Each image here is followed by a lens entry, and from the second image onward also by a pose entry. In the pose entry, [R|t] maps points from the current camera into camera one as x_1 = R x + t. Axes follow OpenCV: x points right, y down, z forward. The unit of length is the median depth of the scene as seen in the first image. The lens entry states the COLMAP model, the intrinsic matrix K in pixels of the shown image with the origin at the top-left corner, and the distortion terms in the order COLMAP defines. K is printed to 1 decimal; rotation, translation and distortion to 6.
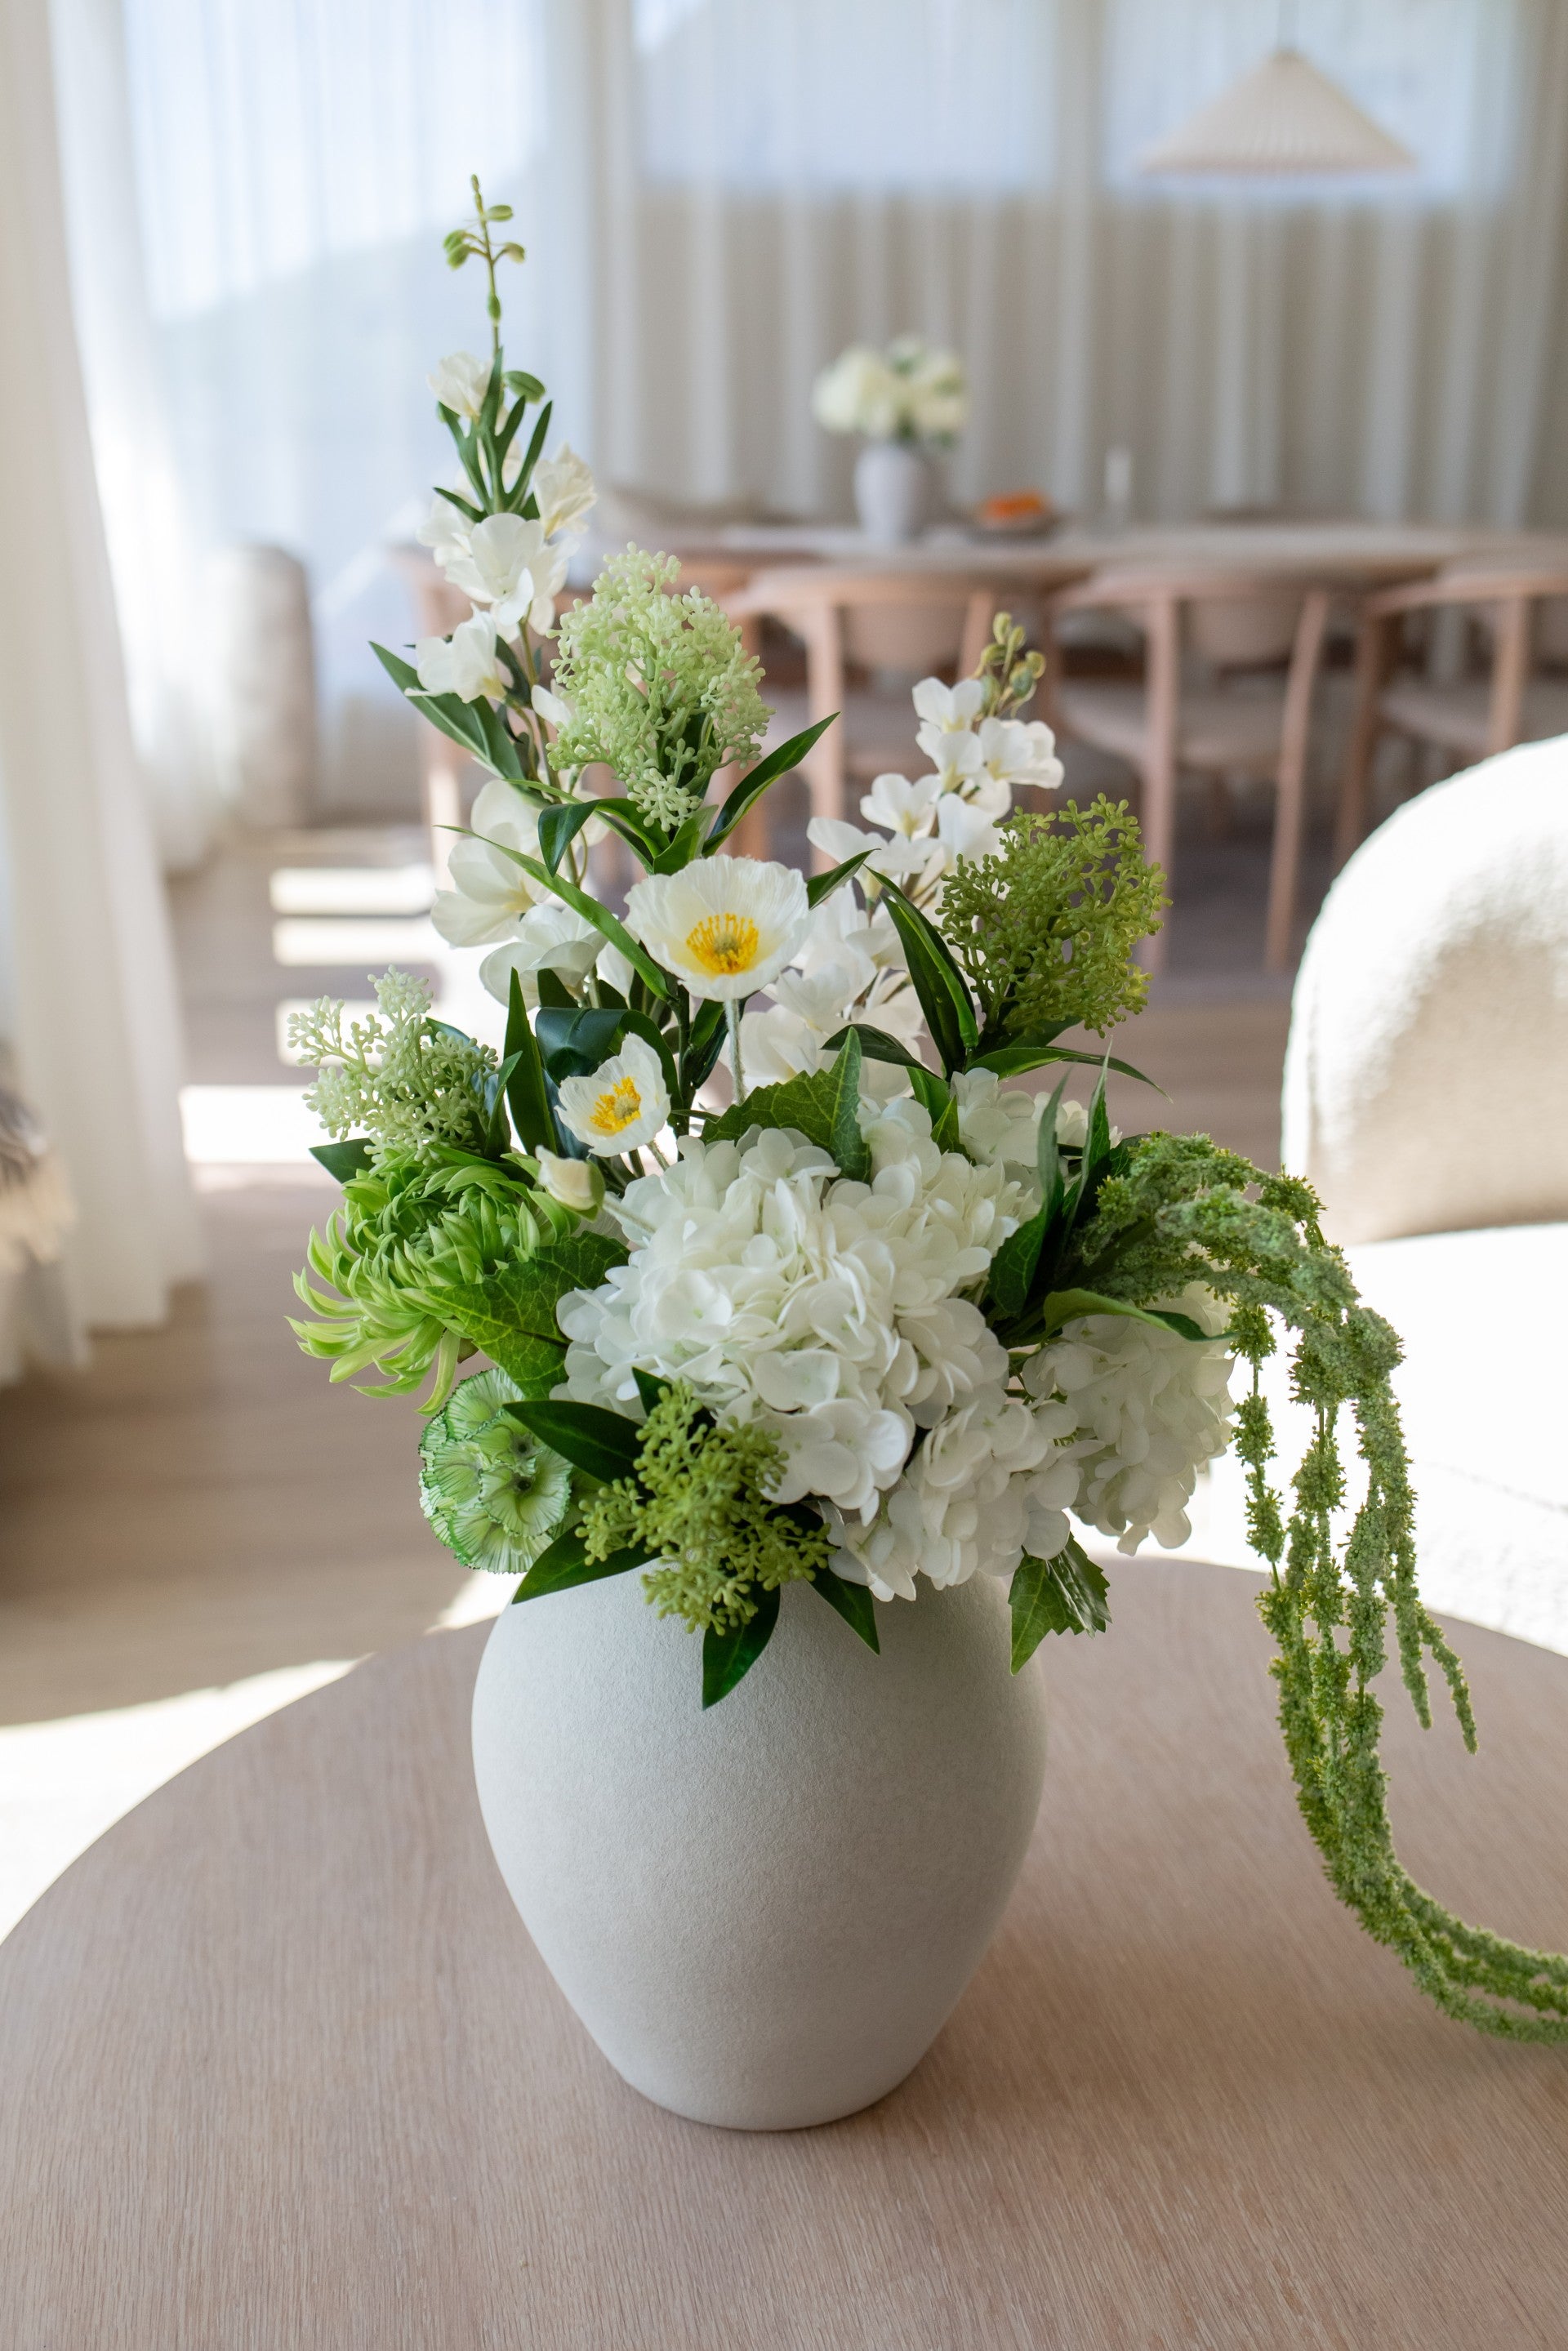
lens RADIAL K [[2340.6, 0, 784.0], [0, 2340.6, 1175.5], [0, 0, 1]] dist [0.019890, 0.013633]
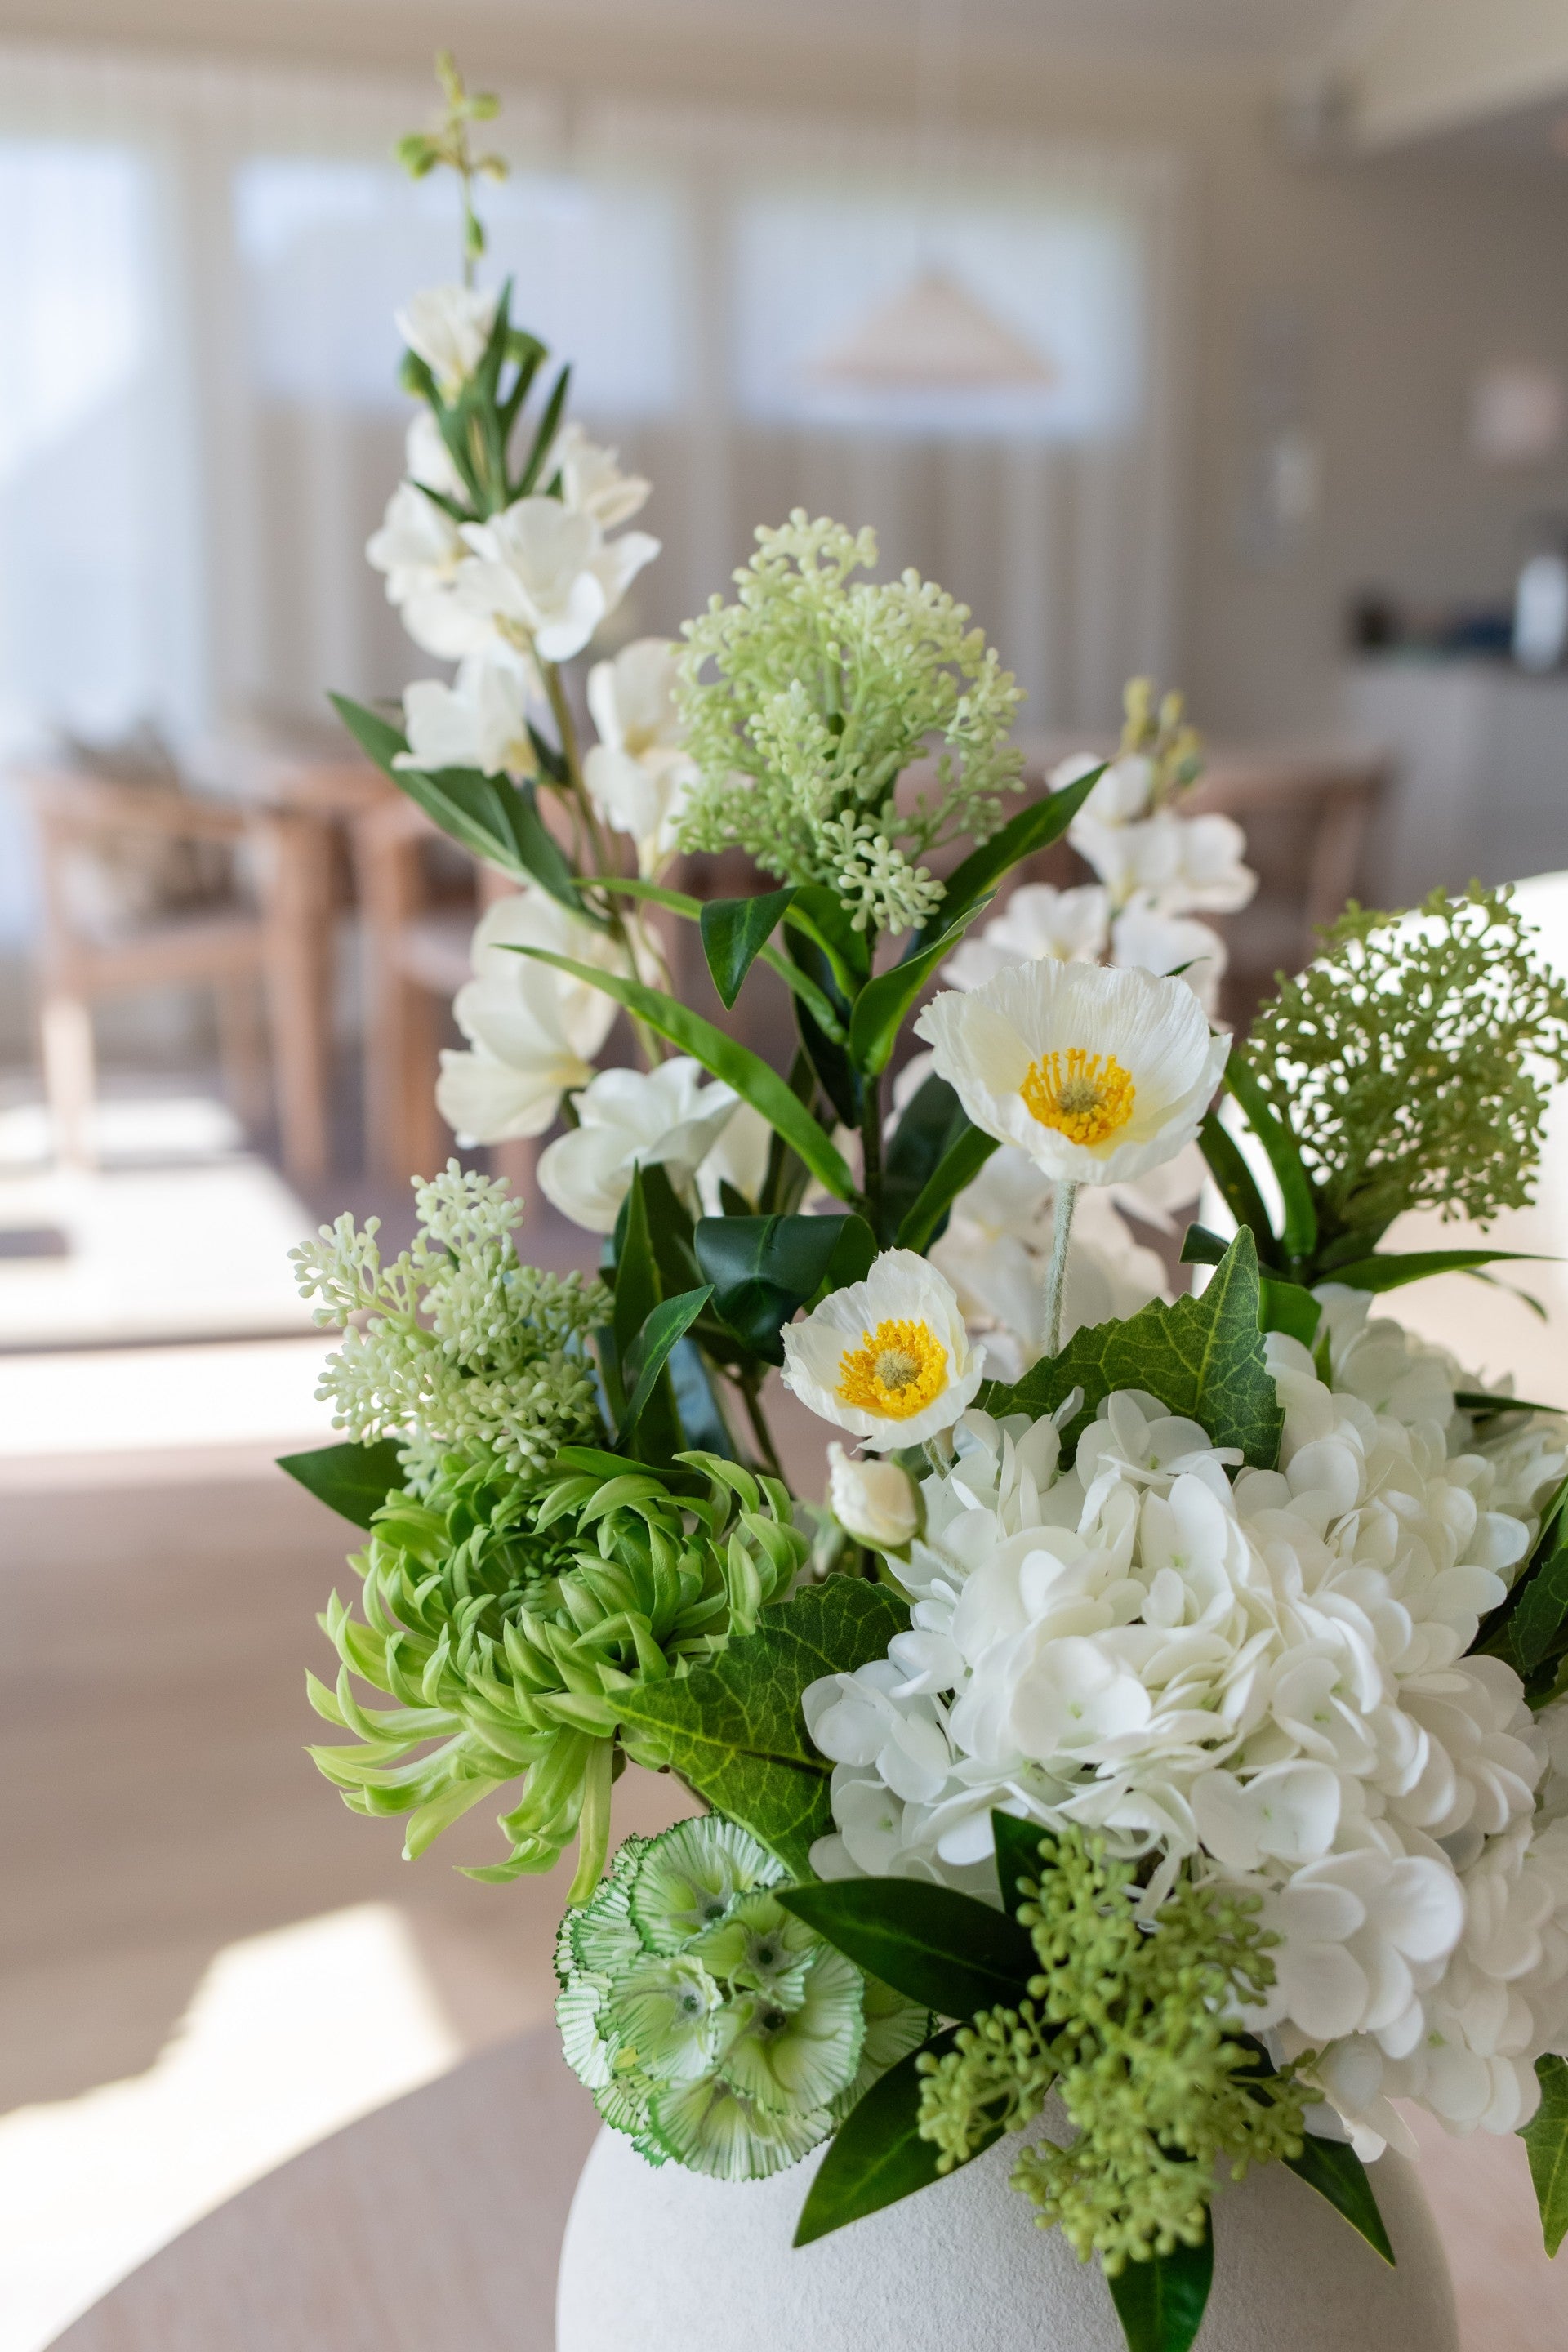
lens RADIAL K [[2341.5, 0, 784.0], [0, 2341.5, 1176.0], [0, 0, 1]] dist [0.019890, 0.013633]
pose [[0.982232, -0.031811, 0.184956, -0.209296], [0.050984, 0.993696, -0.099846, -0.019440], [-0.180614, 0.107502, 0.977661, 0.398139]]
